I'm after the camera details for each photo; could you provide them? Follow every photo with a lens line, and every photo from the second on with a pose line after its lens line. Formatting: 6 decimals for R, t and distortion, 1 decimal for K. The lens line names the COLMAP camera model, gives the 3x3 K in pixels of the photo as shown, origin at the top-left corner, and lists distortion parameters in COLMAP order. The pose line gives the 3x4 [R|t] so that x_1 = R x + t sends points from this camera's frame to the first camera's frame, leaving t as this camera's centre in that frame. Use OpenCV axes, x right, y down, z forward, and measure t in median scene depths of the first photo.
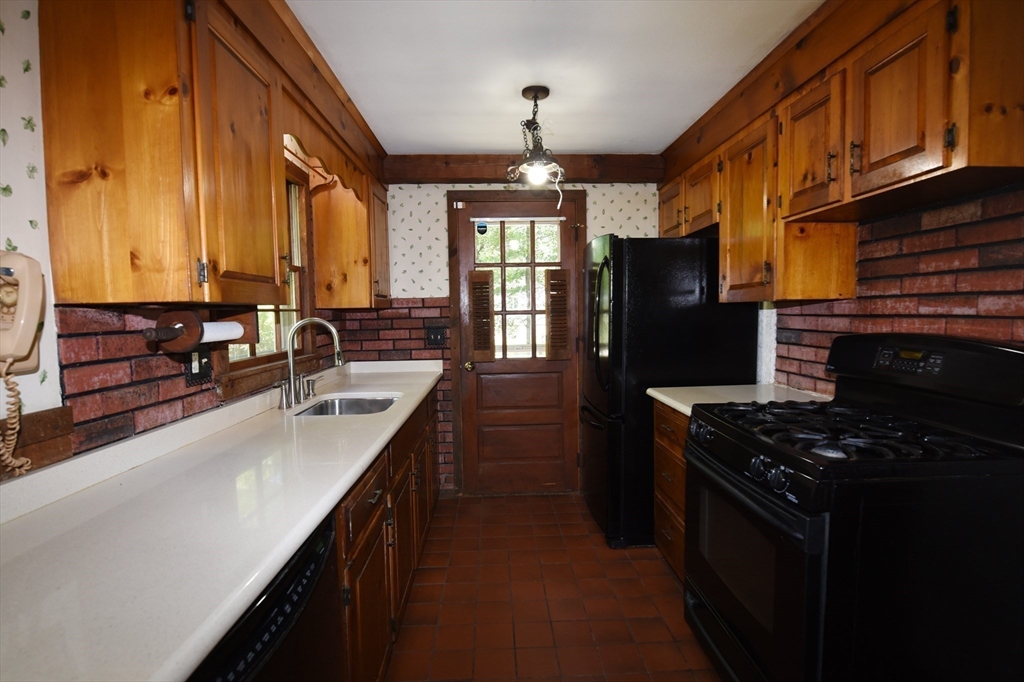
lens RADIAL K [[492.6, 0, 512.3], [0, 492.6, 342.3], [0, 0, 1]] dist [-0.010443, -0.003989]
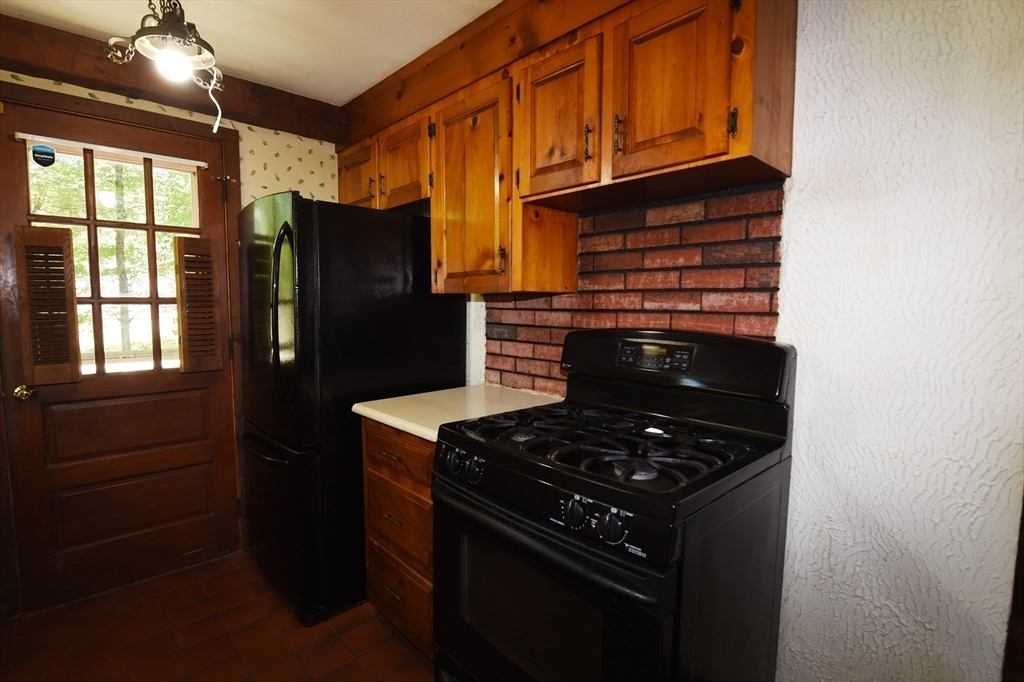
lens RADIAL K [[492.6, 0, 512.7], [0, 492.6, 342.9], [0, 0, 1]] dist [-0.010443, -0.003989]
pose [[0.758763, -0.034073, 0.650475, -0.029519], [0.023849, 0.999415, 0.024531, -0.013762], [-0.650930, -0.003099, 0.759131, 0.279237]]
